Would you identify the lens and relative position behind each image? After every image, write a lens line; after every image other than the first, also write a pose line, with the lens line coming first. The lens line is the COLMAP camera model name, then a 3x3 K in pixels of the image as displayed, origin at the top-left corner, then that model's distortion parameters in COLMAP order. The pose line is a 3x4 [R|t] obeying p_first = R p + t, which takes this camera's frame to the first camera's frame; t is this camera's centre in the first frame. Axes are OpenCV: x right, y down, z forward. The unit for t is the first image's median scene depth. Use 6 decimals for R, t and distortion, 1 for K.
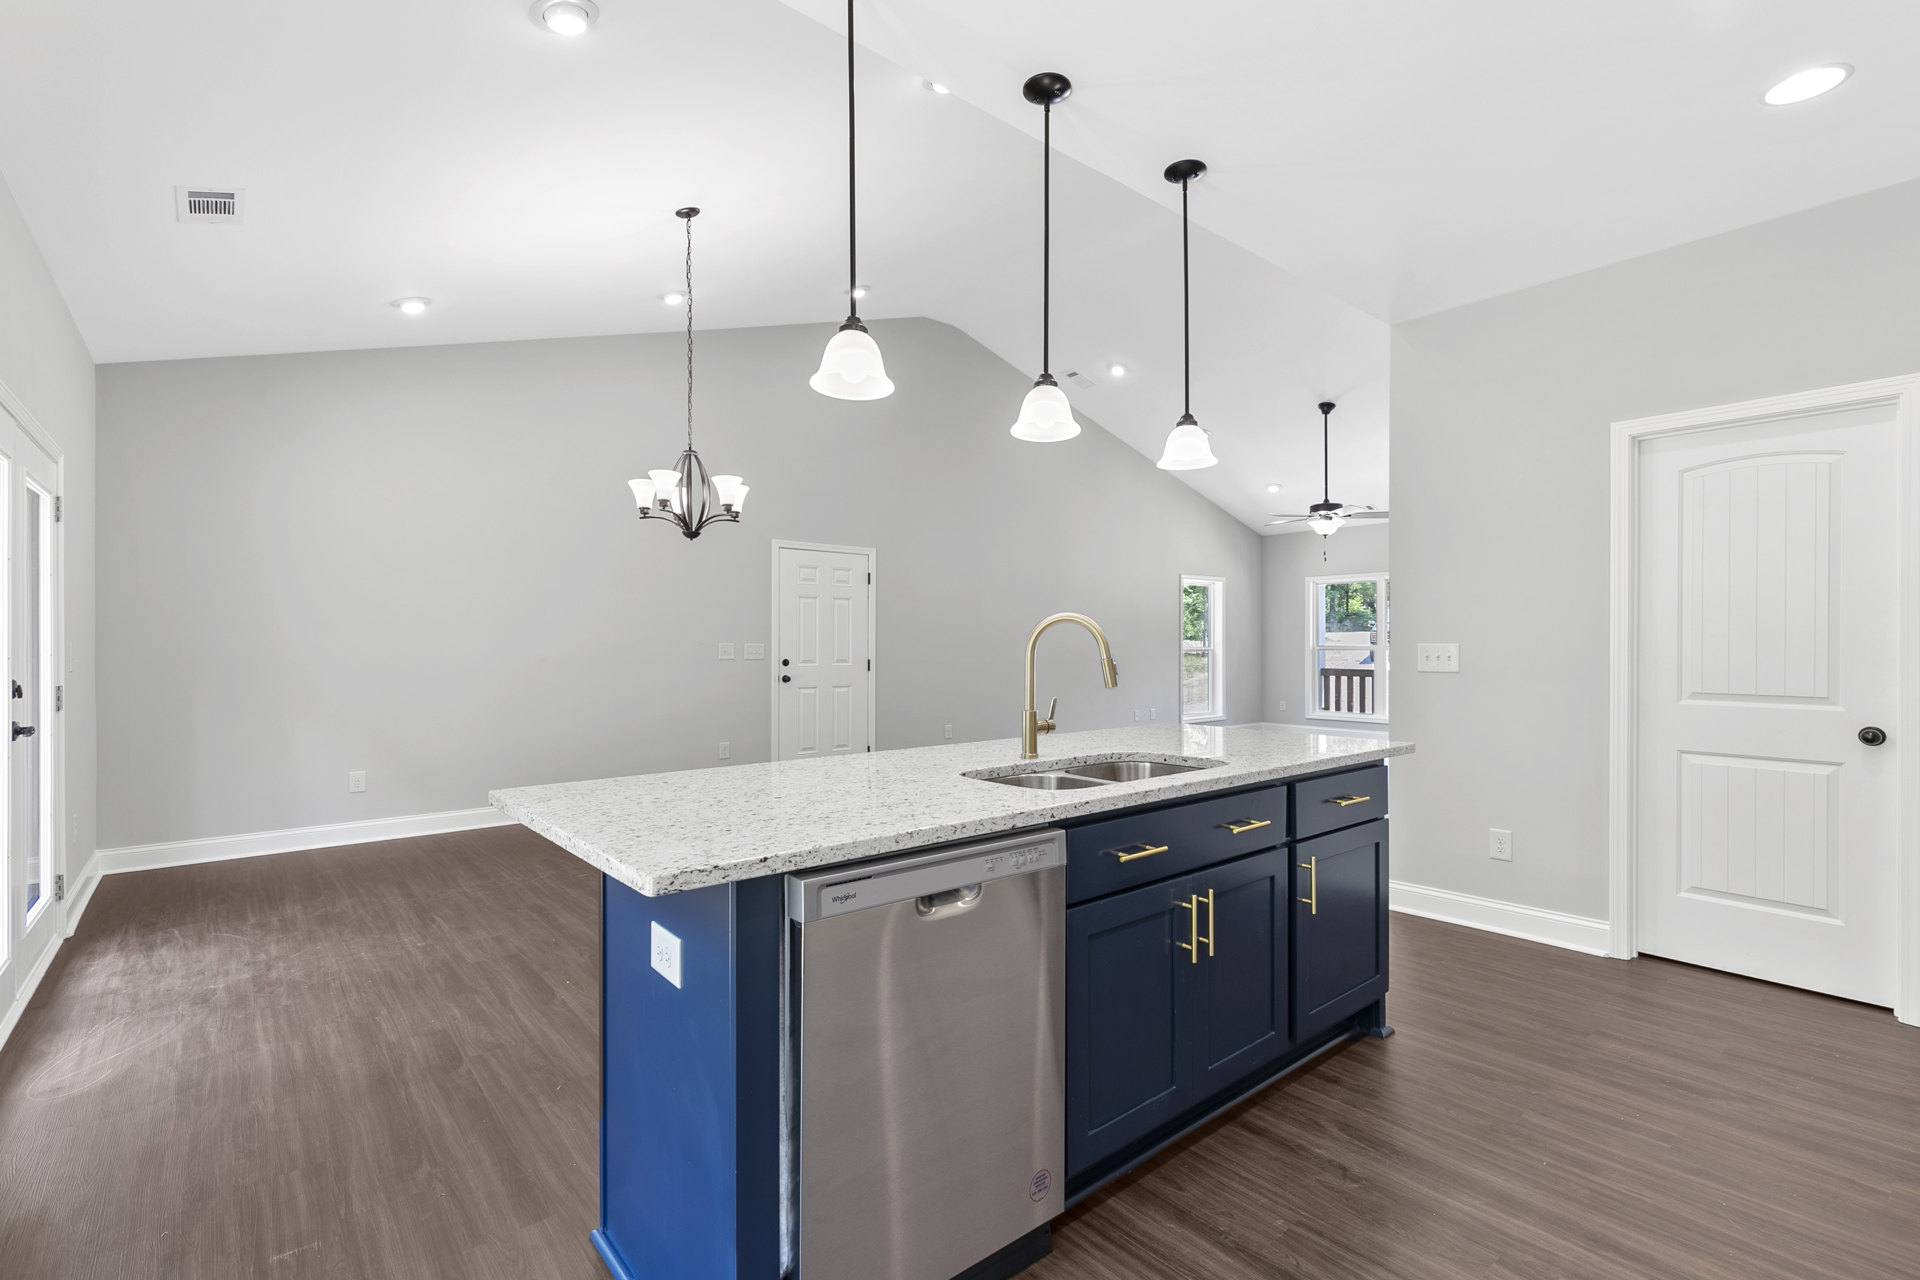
lens RADIAL K [[869.4, 0, 959.9], [0, 869.4, 637.7], [0, 0, 1]] dist [0.014192, -0.003291]
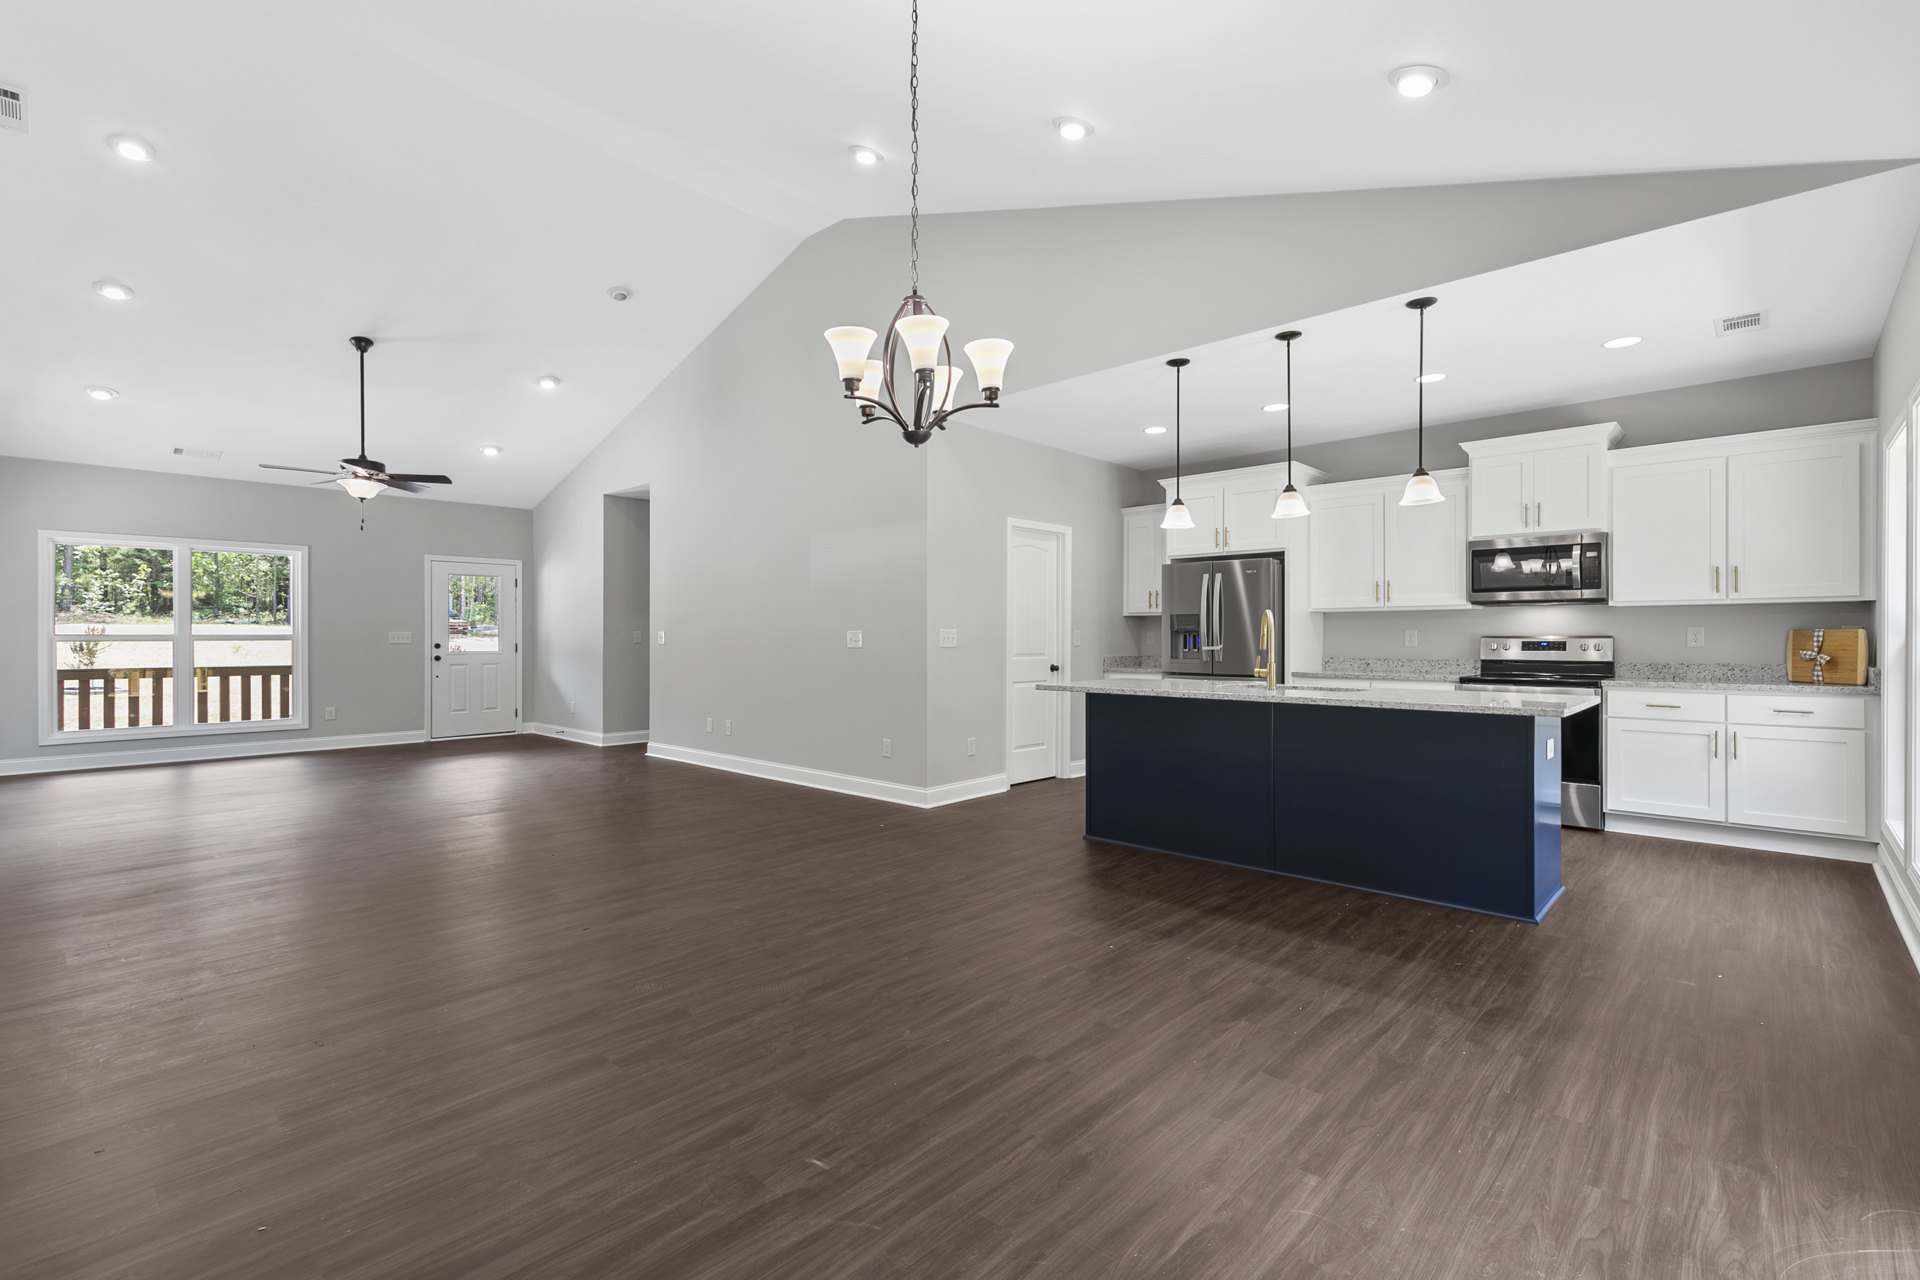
lens RADIAL K [[869.4, 0, 960.2], [0, 869.4, 632.9], [0, 0, 1]] dist [0.014192, -0.003291]
pose [[-0.124304, 0.006028, 0.992226, -0.525835], [-0.007755, 0.999945, -0.007047, 0.011824], [-0.992214, -0.008571, -0.124250, 0.602227]]
